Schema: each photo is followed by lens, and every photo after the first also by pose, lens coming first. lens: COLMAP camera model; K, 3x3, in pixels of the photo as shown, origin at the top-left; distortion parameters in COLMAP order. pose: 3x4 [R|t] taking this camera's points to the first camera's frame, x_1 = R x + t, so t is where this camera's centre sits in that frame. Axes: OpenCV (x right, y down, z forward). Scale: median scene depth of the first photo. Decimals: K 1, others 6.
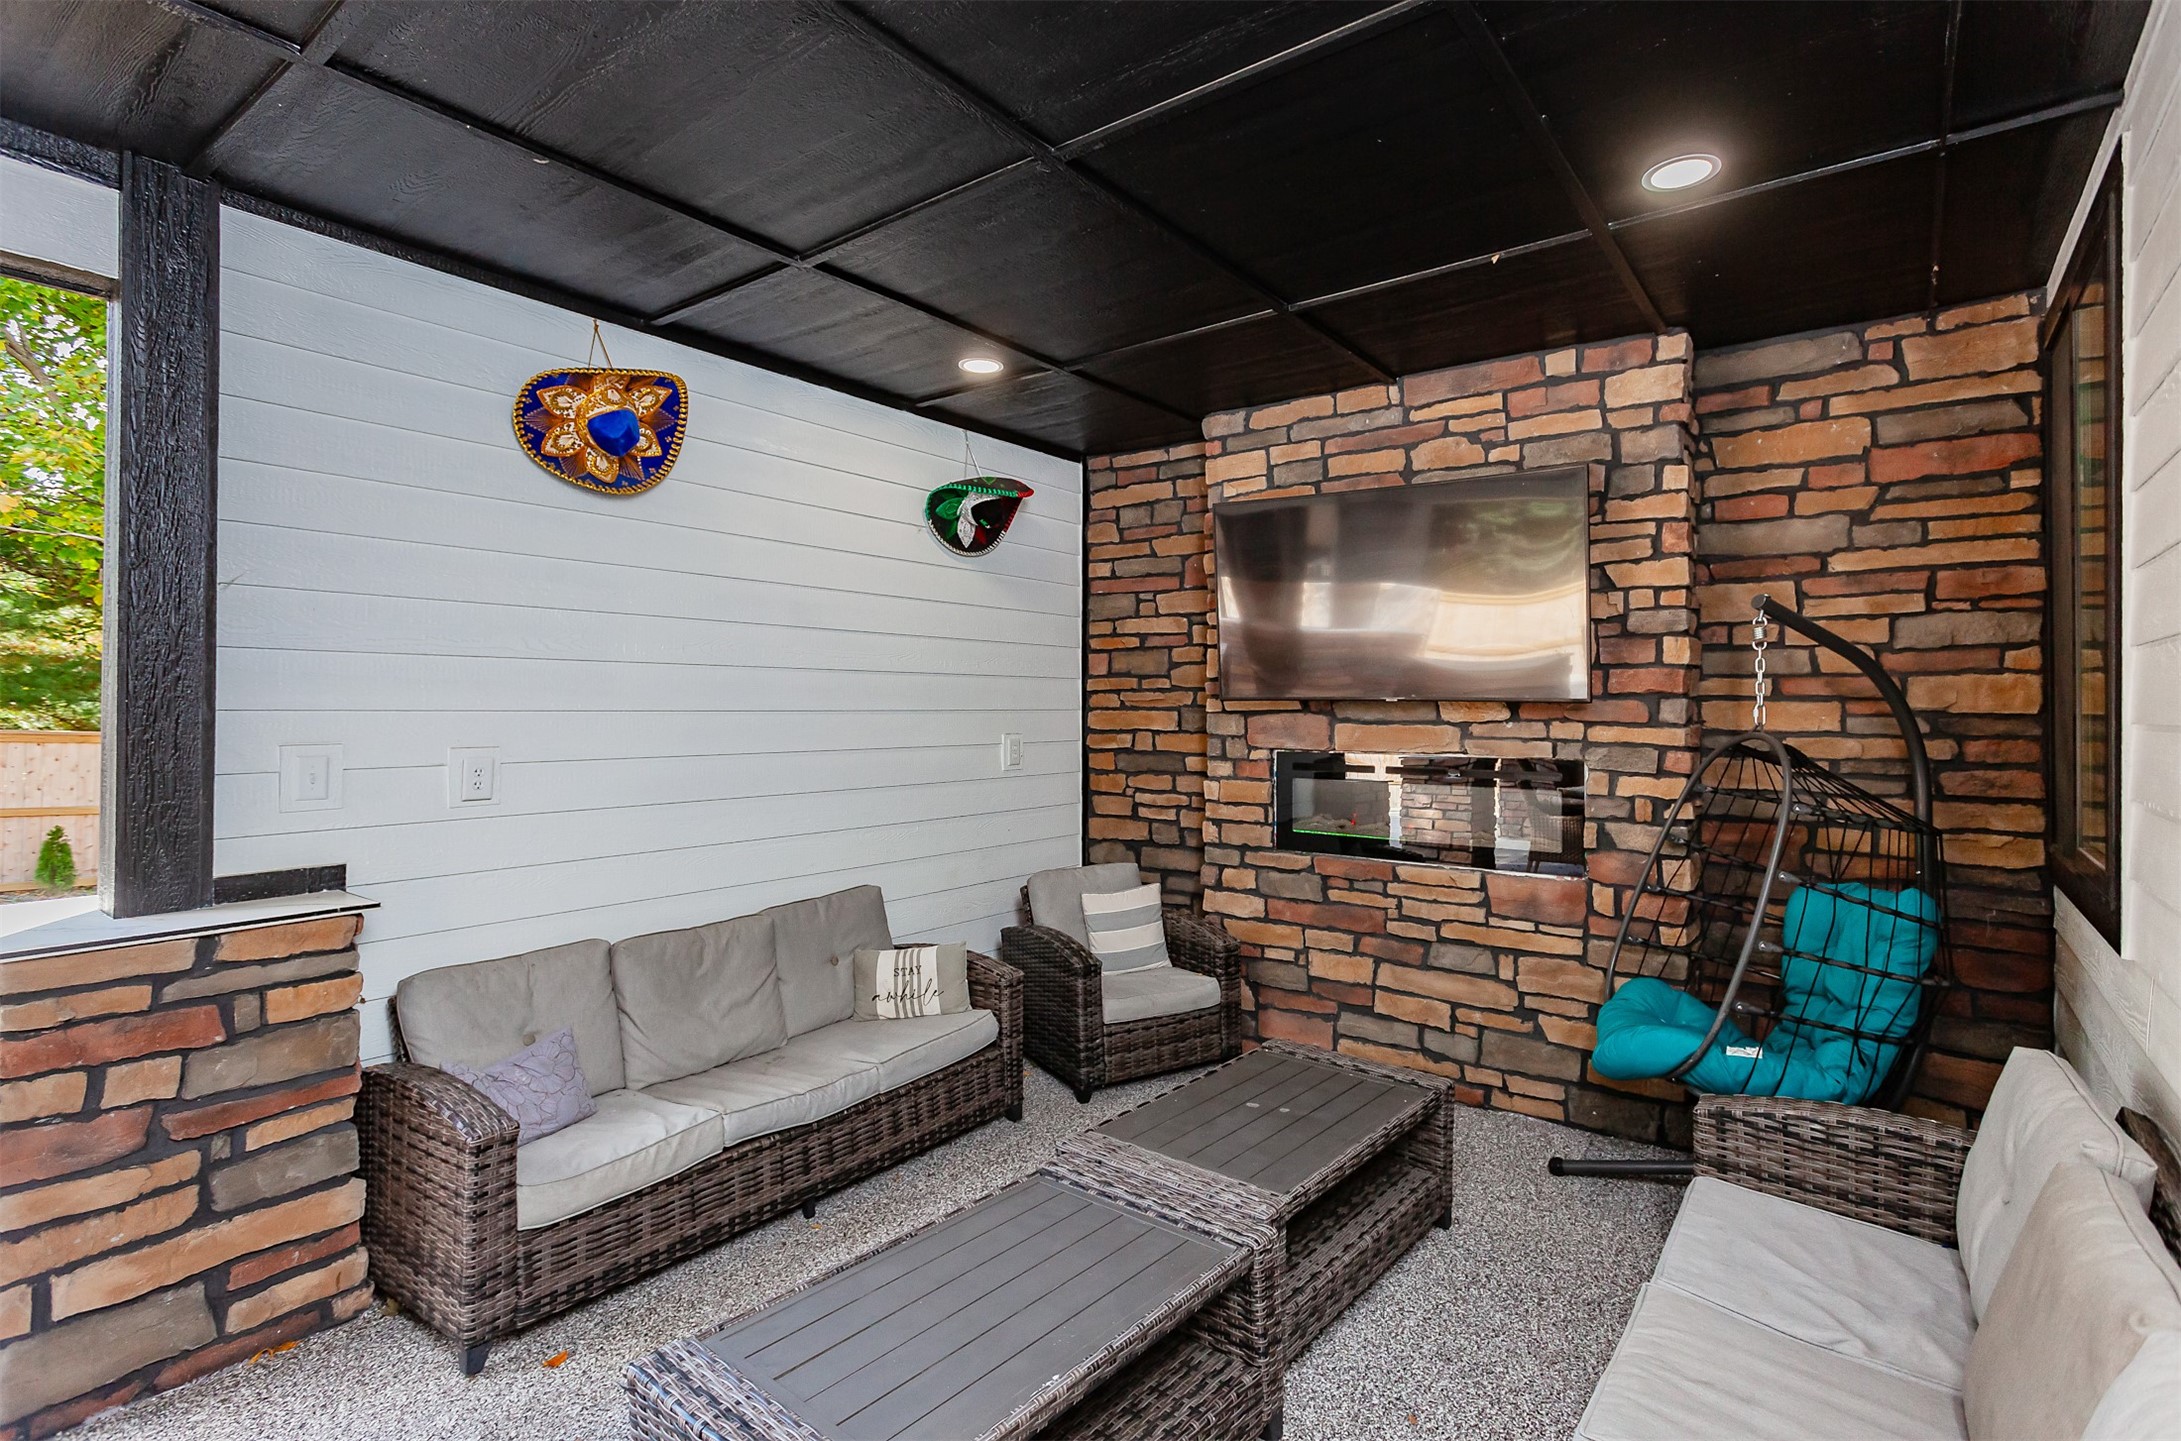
lens RADIAL K [[1063.7, 0, 1099.3], [0, 1063.7, 690.0], [0, 0, 1]] dist [0.011156, 0.000603]
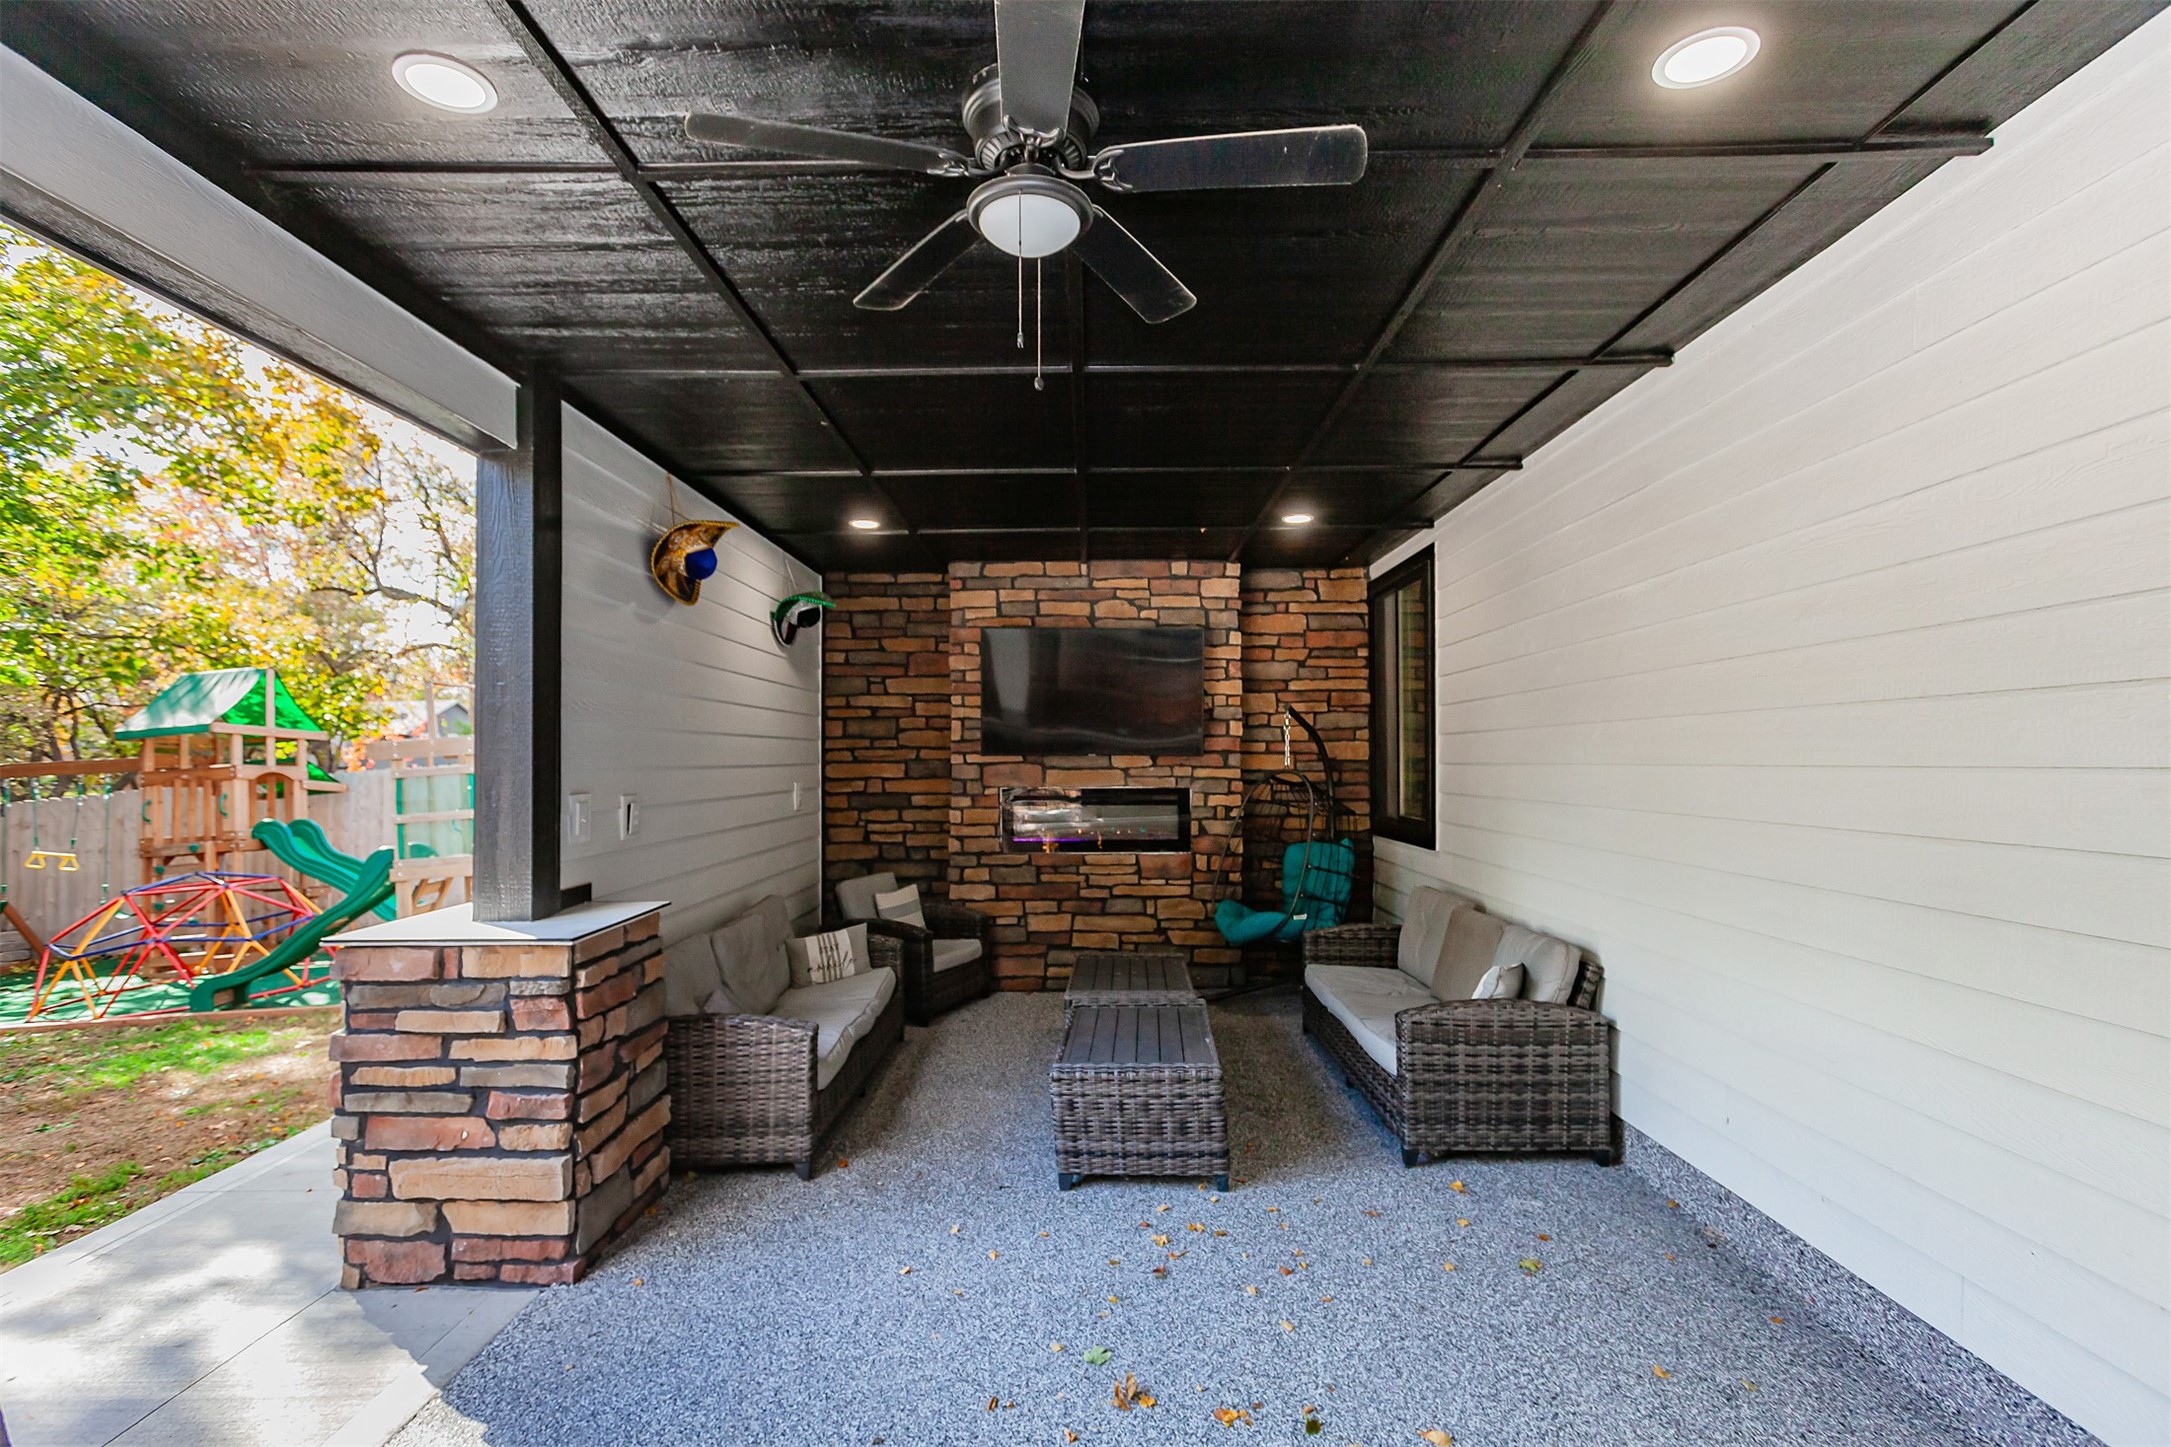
lens RADIAL K [[1058.8, 0, 1078.7], [0, 1058.8, 738.5], [0, 0, 1]] dist [0.011156, 0.000603]
pose [[0.804020, 0.002703, 0.594597, -0.735159], [-0.000922, 0.999994, -0.003299, -0.010916], [-0.594602, 0.002104, 0.804017, -0.325729]]
